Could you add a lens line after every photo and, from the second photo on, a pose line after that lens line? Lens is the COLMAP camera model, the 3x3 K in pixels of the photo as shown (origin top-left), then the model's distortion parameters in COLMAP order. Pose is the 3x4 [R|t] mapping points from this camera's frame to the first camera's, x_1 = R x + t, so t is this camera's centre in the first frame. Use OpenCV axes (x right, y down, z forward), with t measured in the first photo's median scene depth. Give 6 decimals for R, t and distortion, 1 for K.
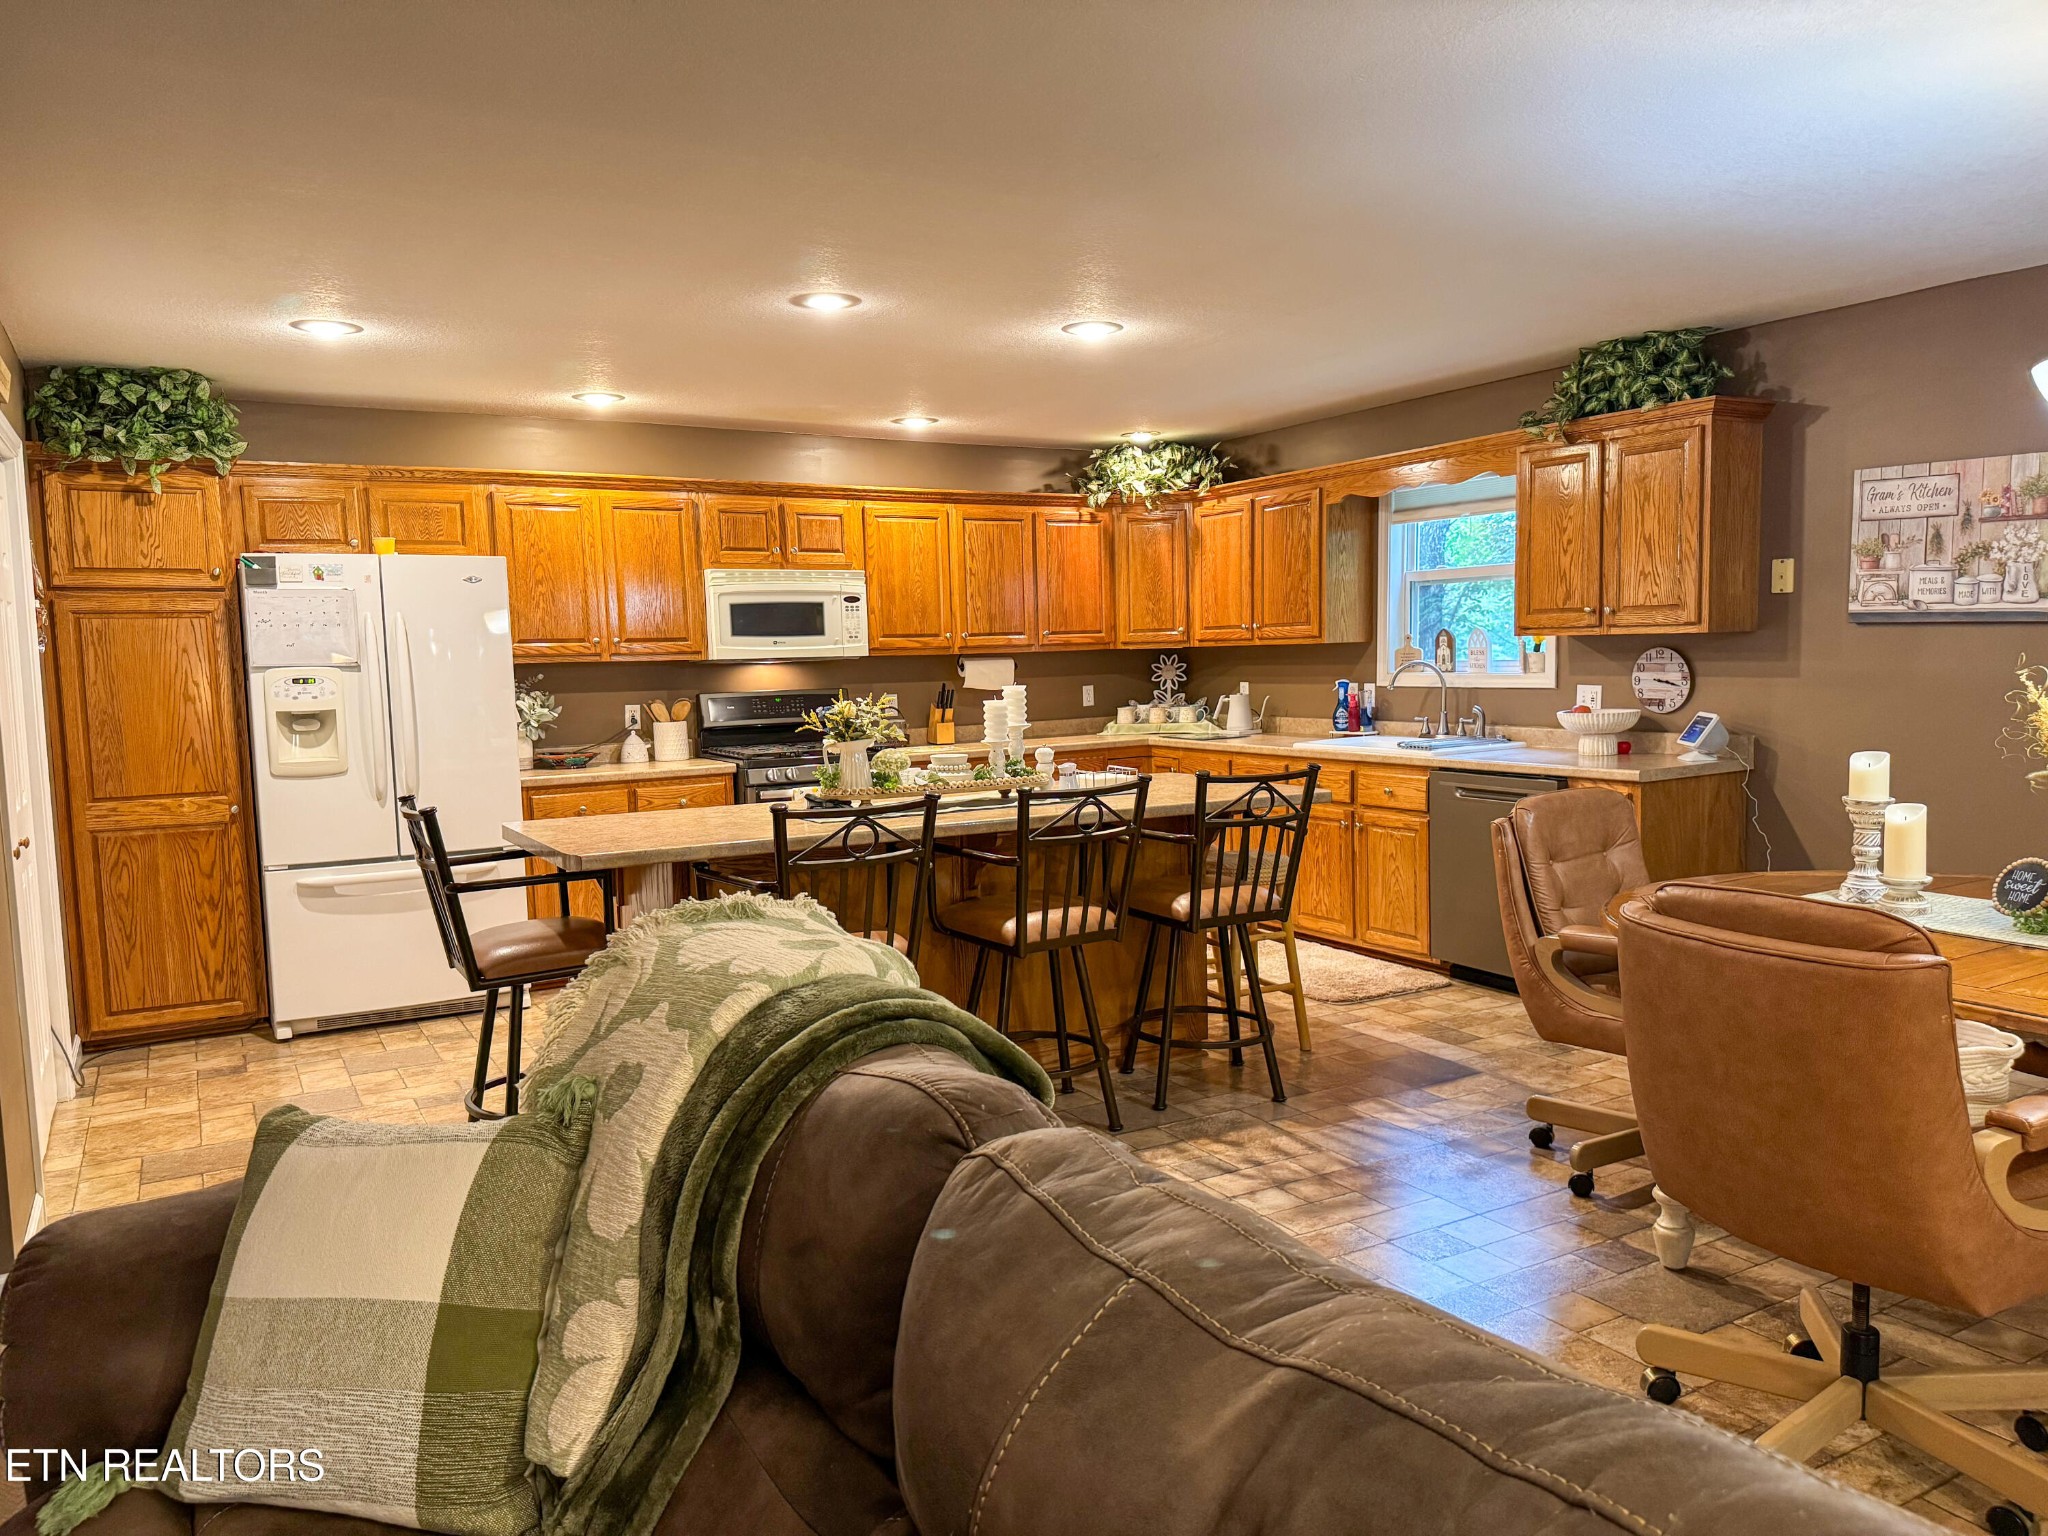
lens RADIAL K [[1435.2, 0, 1006.0], [0, 1435.2, 795.2], [0, 0, 1]] dist [0.066396, -0.087634]
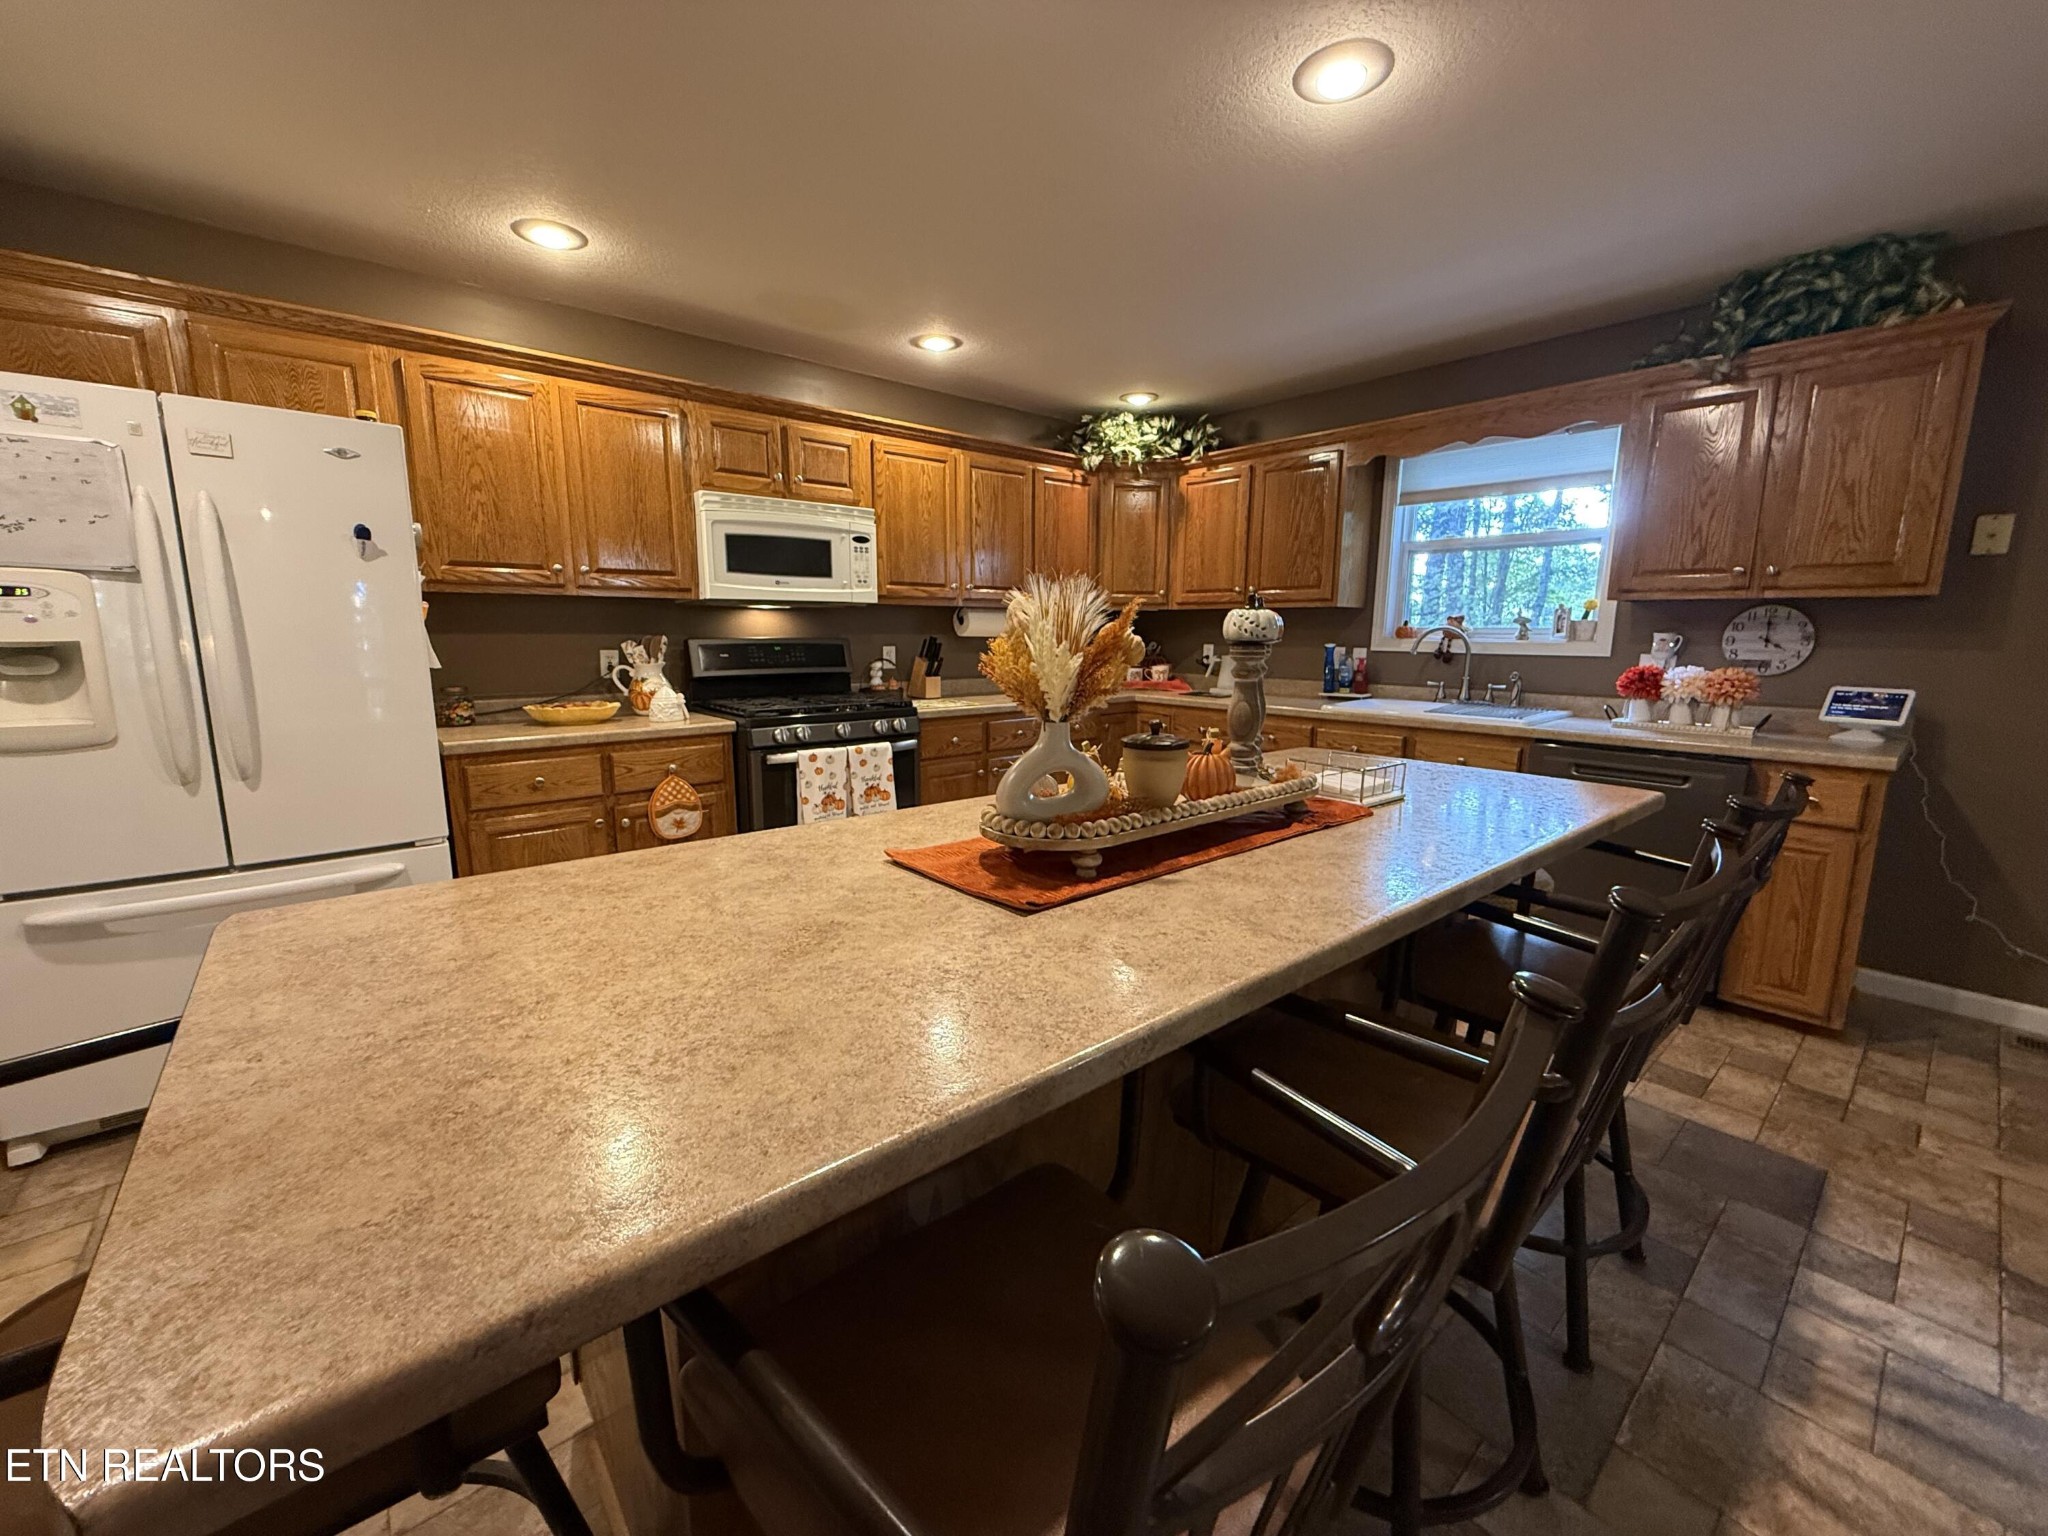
lens RADIAL K [[809.6, 0, 1007.1], [0, 809.6, 773.5], [0, 0, 1]] dist [-0.023738, 0.006454]
pose [[0.984598, -0.000754, 0.174831, -0.110432], [-0.011684, 0.997471, 0.070101, -0.025773], [-0.174442, -0.071064, 0.982100, 0.487837]]
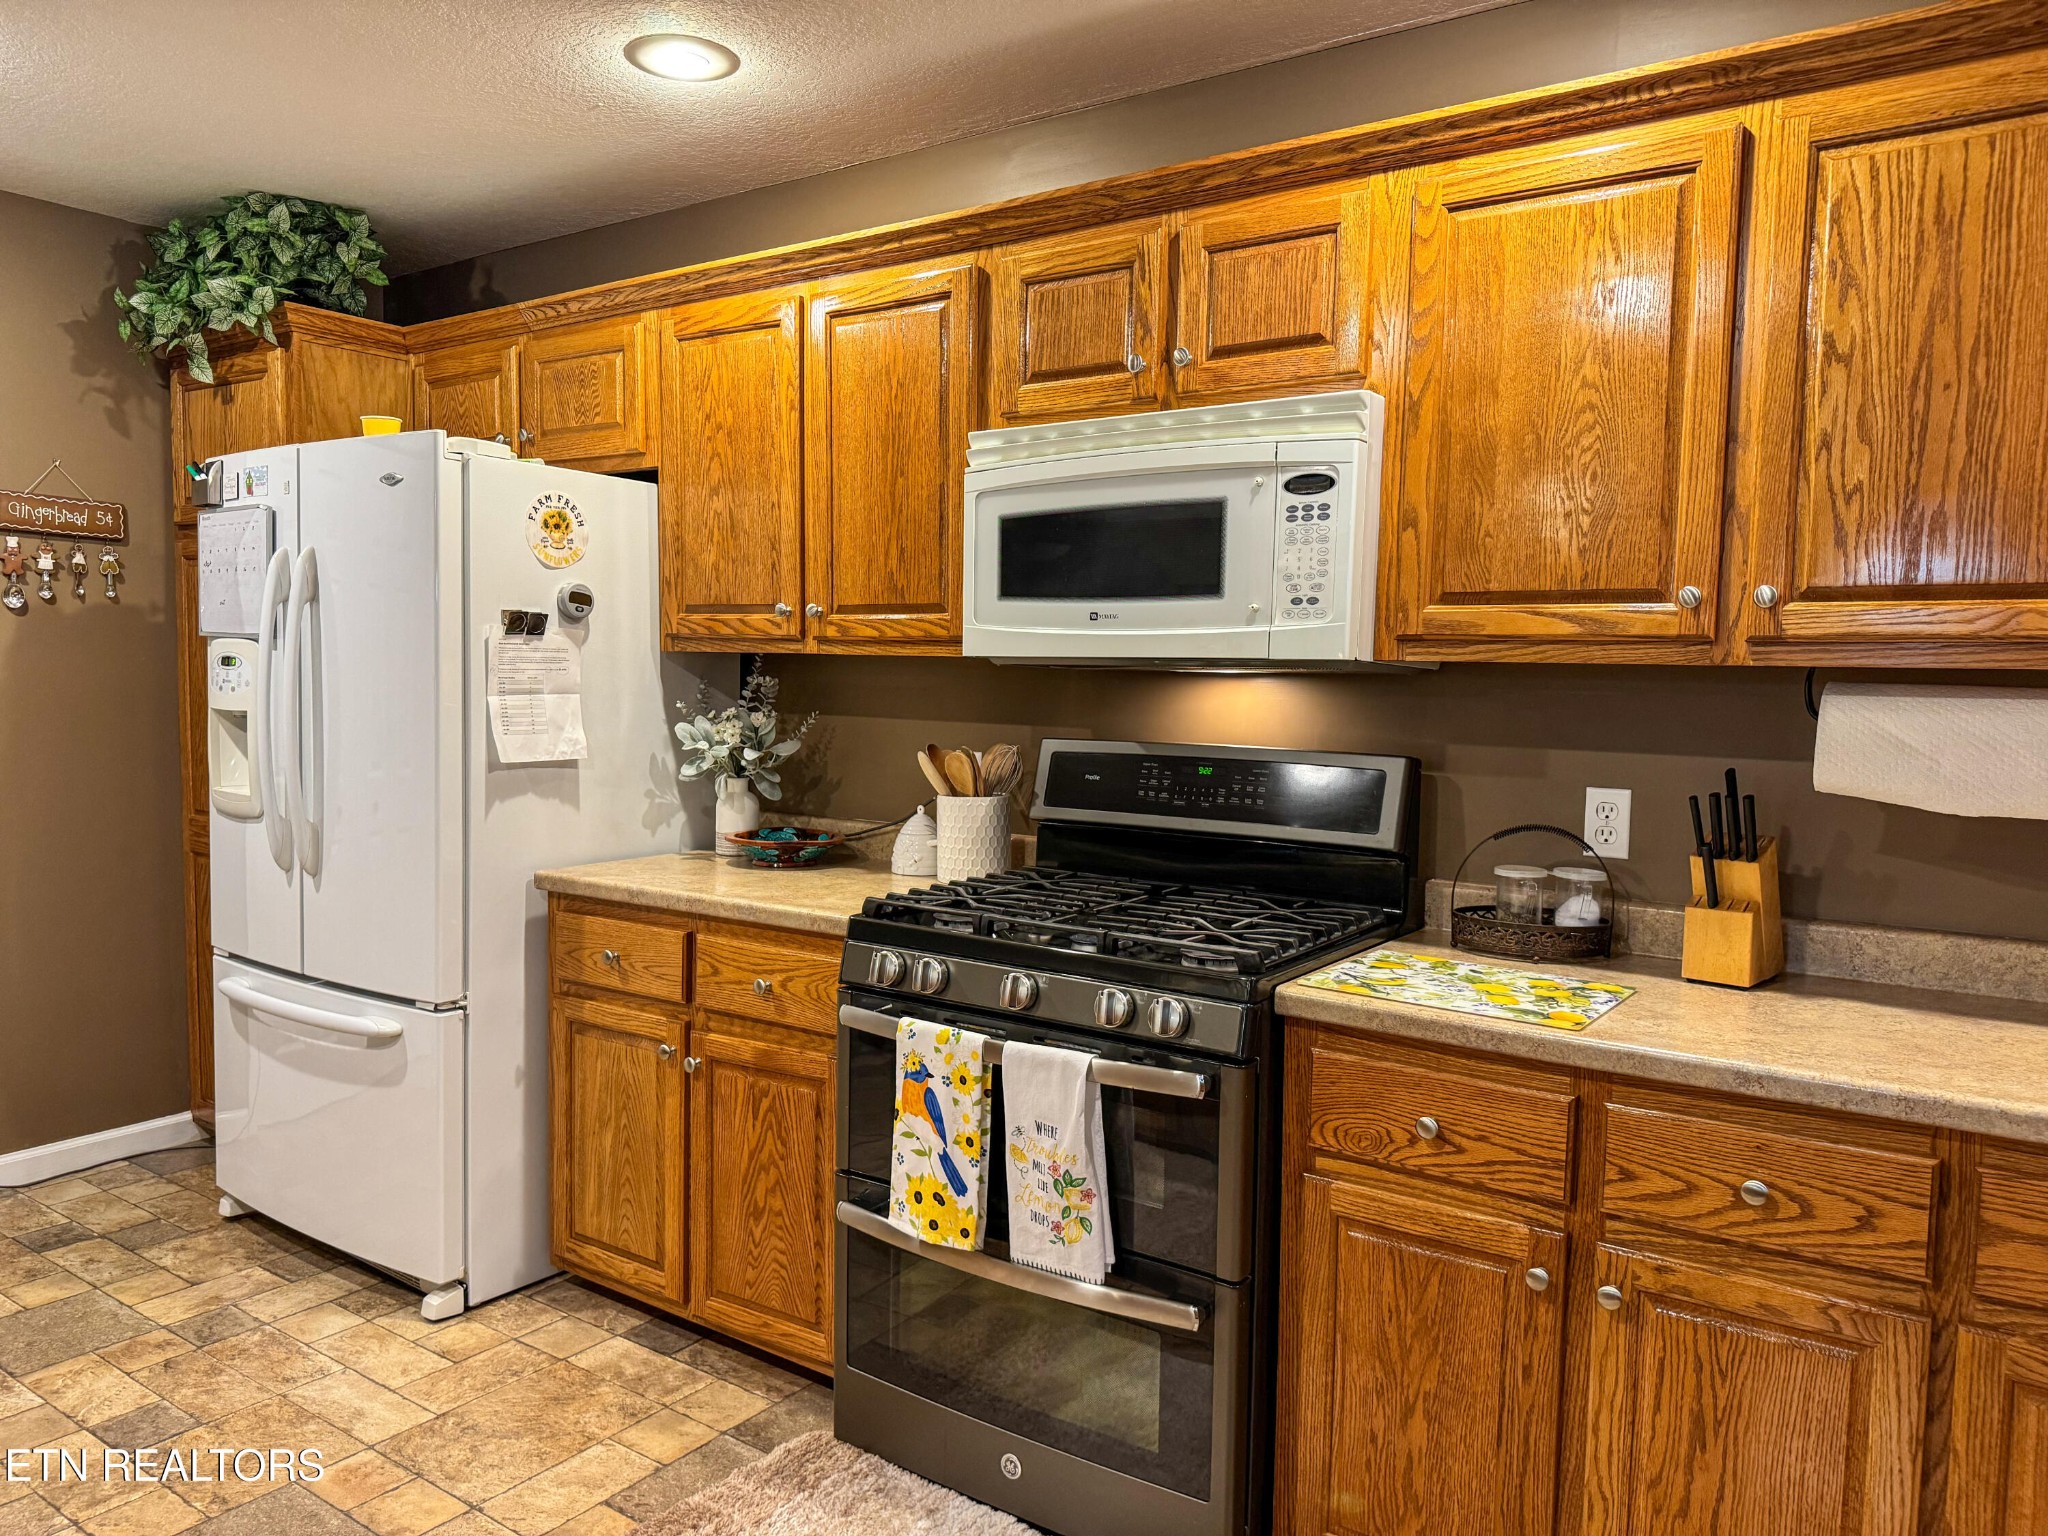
lens RADIAL K [[1421.8, 0, 1022.4], [0, 1421.8, 800.3], [0, 0, 1]] dist [0.042036, -0.068566]
pose [[0.426919, 0.111946, -0.897334, 0.167408], [-0.121255, 0.990433, 0.065872, -0.081983], [0.896124, 0.080684, 0.436409, 0.840509]]
